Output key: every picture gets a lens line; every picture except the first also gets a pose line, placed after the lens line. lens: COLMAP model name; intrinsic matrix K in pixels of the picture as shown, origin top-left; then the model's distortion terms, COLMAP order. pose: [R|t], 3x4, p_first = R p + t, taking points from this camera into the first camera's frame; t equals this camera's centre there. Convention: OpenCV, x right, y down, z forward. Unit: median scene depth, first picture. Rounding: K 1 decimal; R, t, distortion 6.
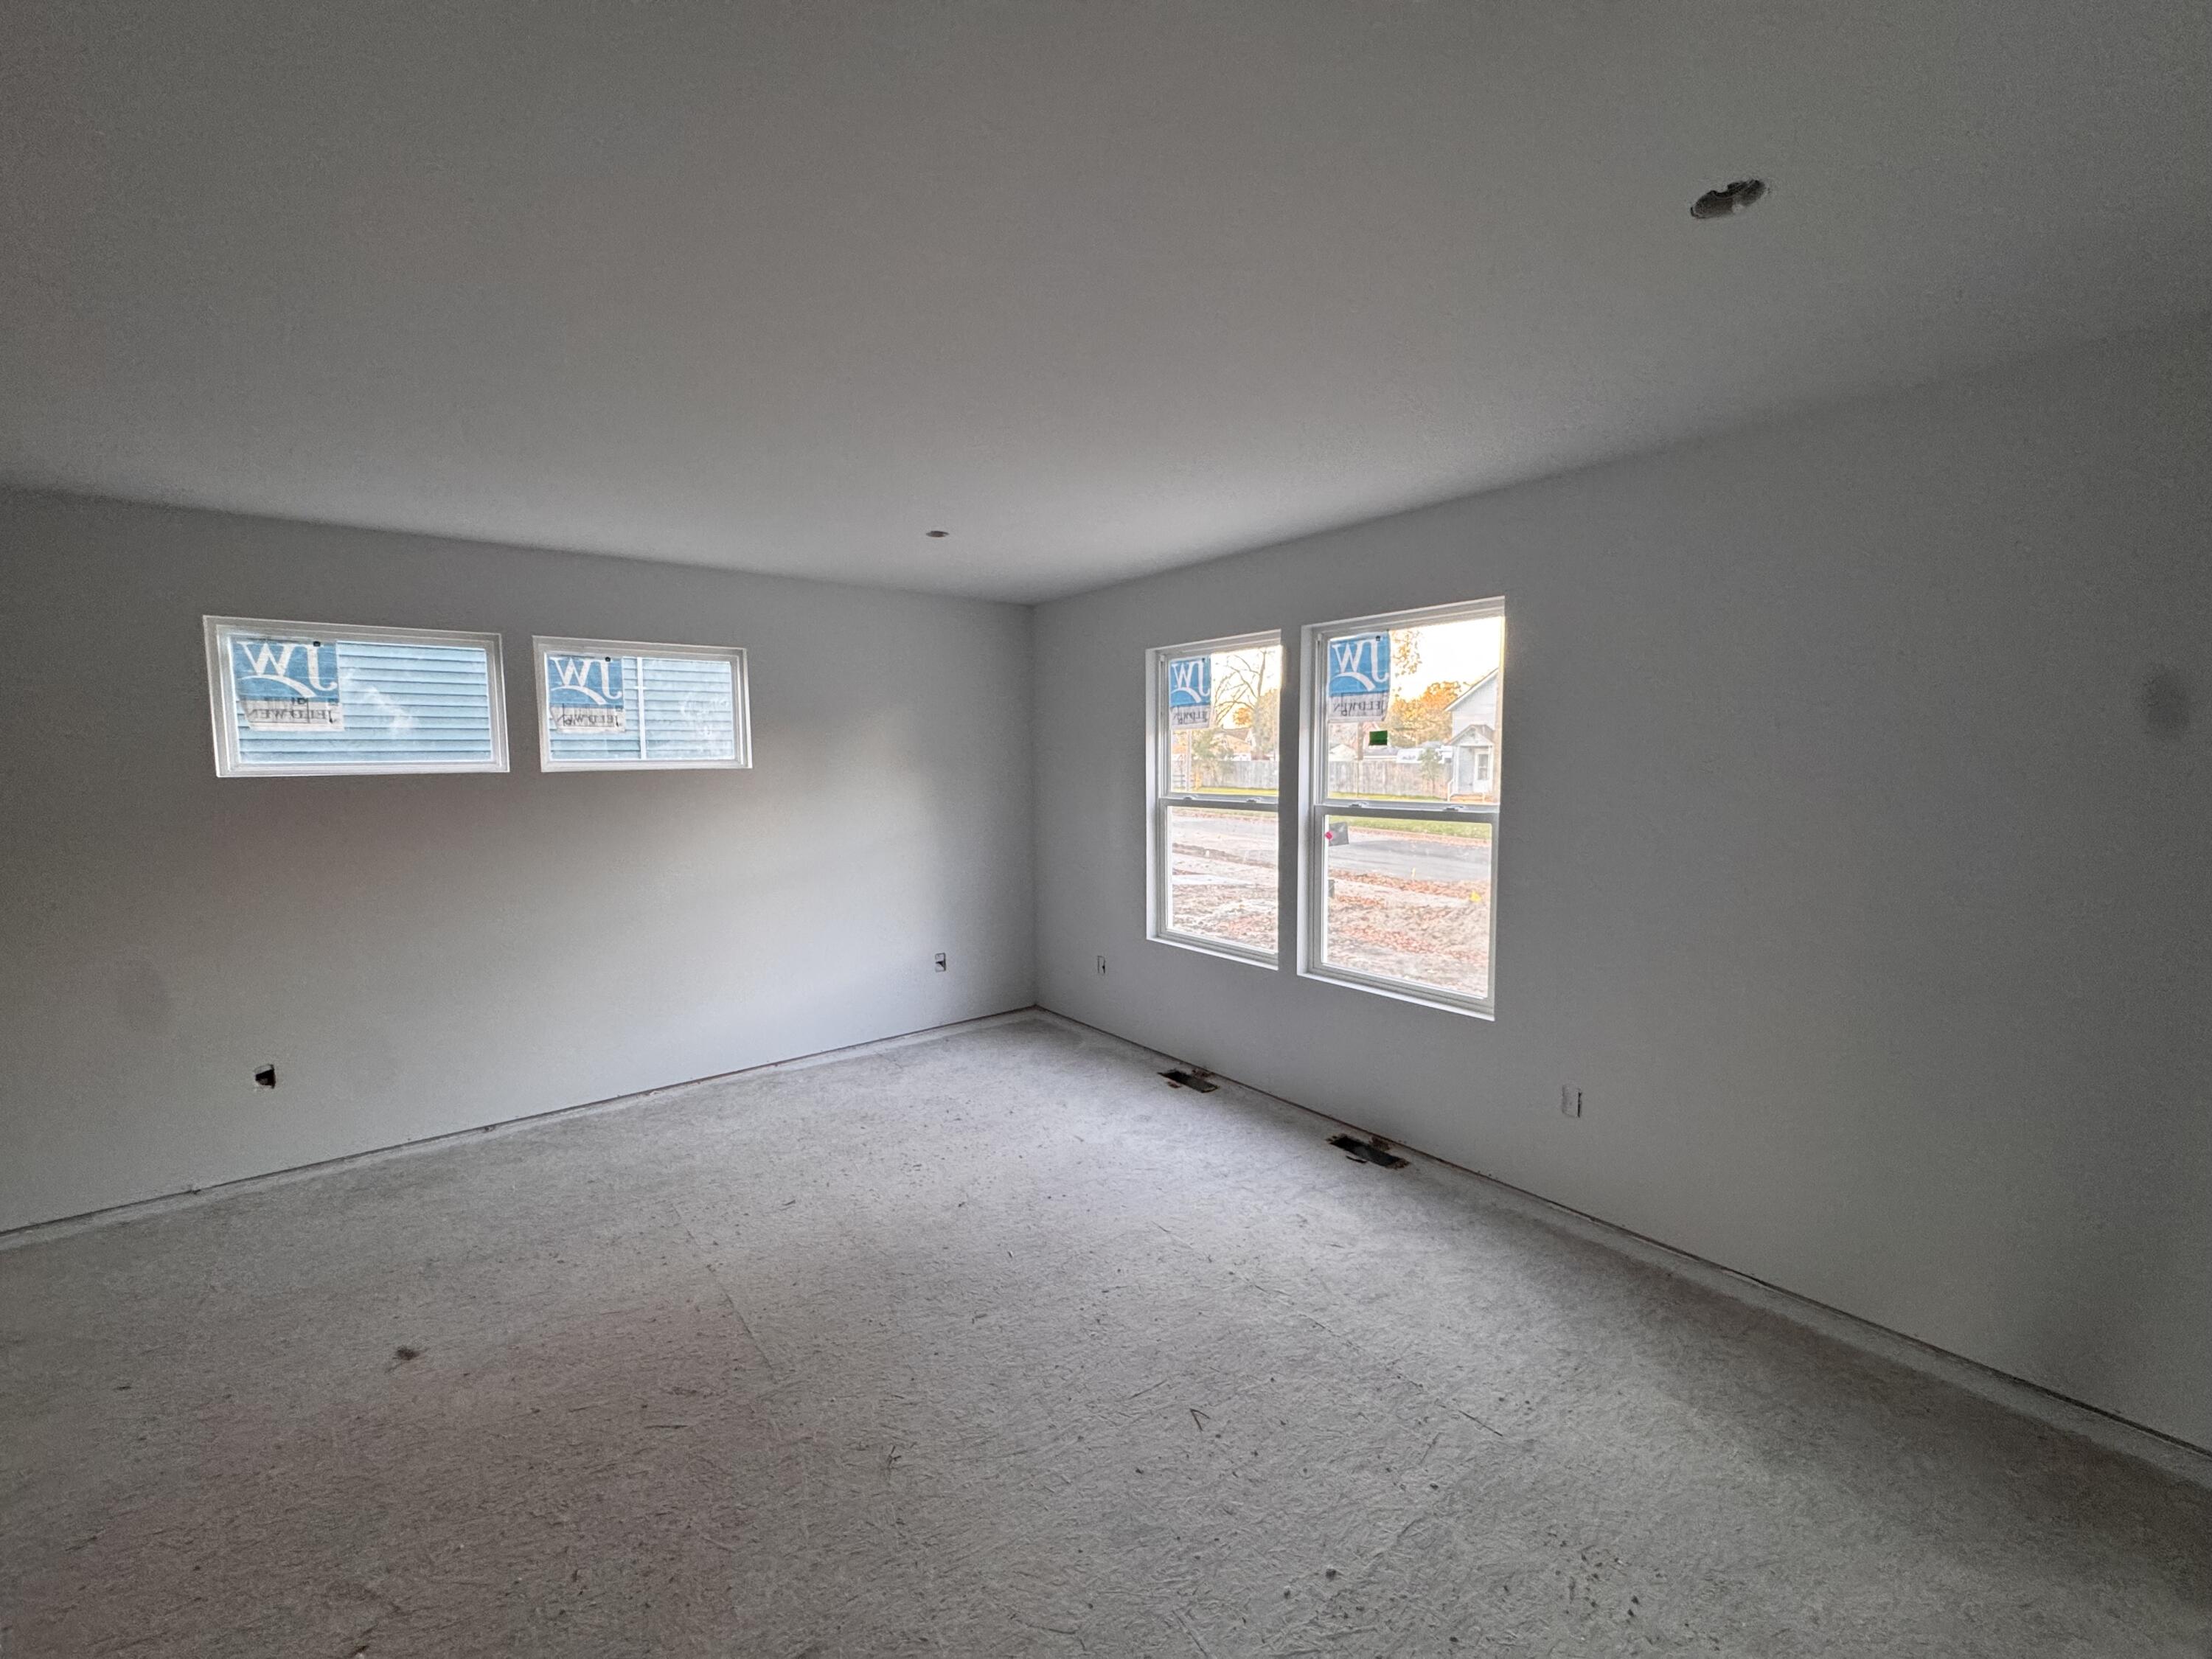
lens RADIAL K [[881.0, 0, 1106.0], [0, 881.0, 829.5], [0, 0, 1]] dist [-0.001048, -0.000093]
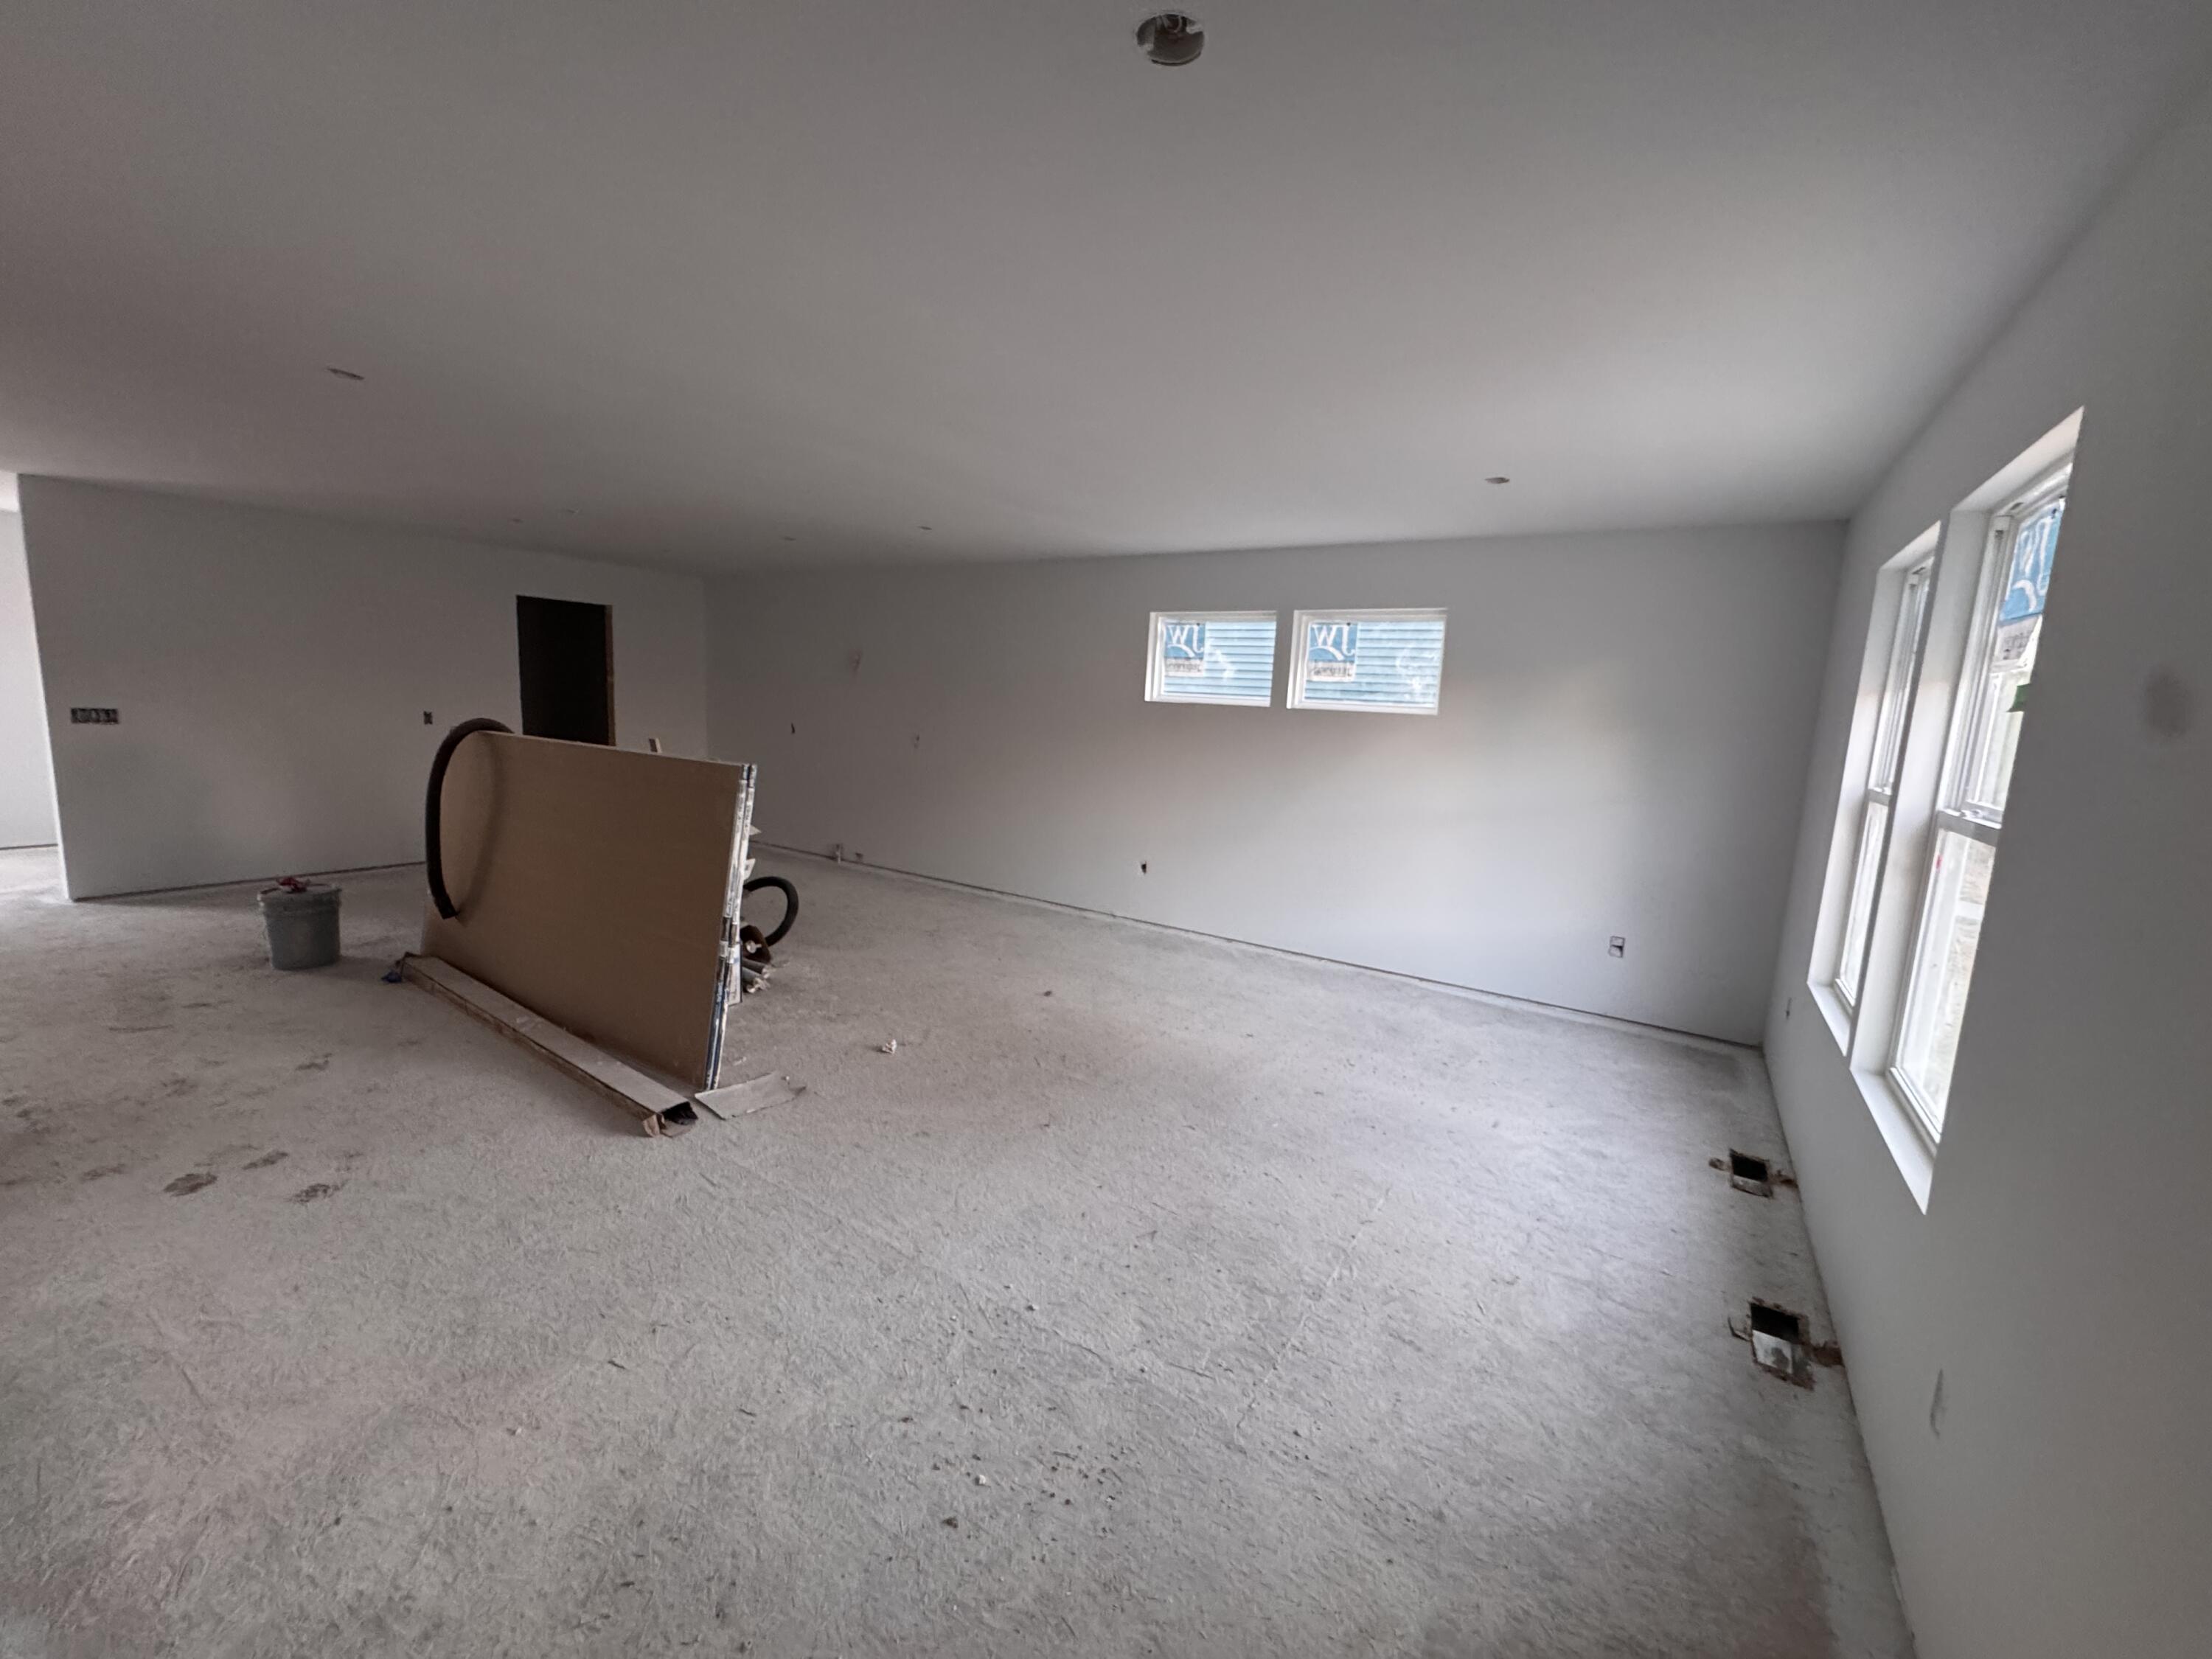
lens RADIAL K [[881.0, 0, 1106.0], [0, 881.0, 829.5], [0, 0, 1]] dist [-0.001048, -0.000093]
pose [[0.322439, 0.165344, -0.932038, 0.530155], [-0.132902, 0.982781, 0.128369, -0.014086], [0.937214, 0.082479, 0.338861, 0.229069]]
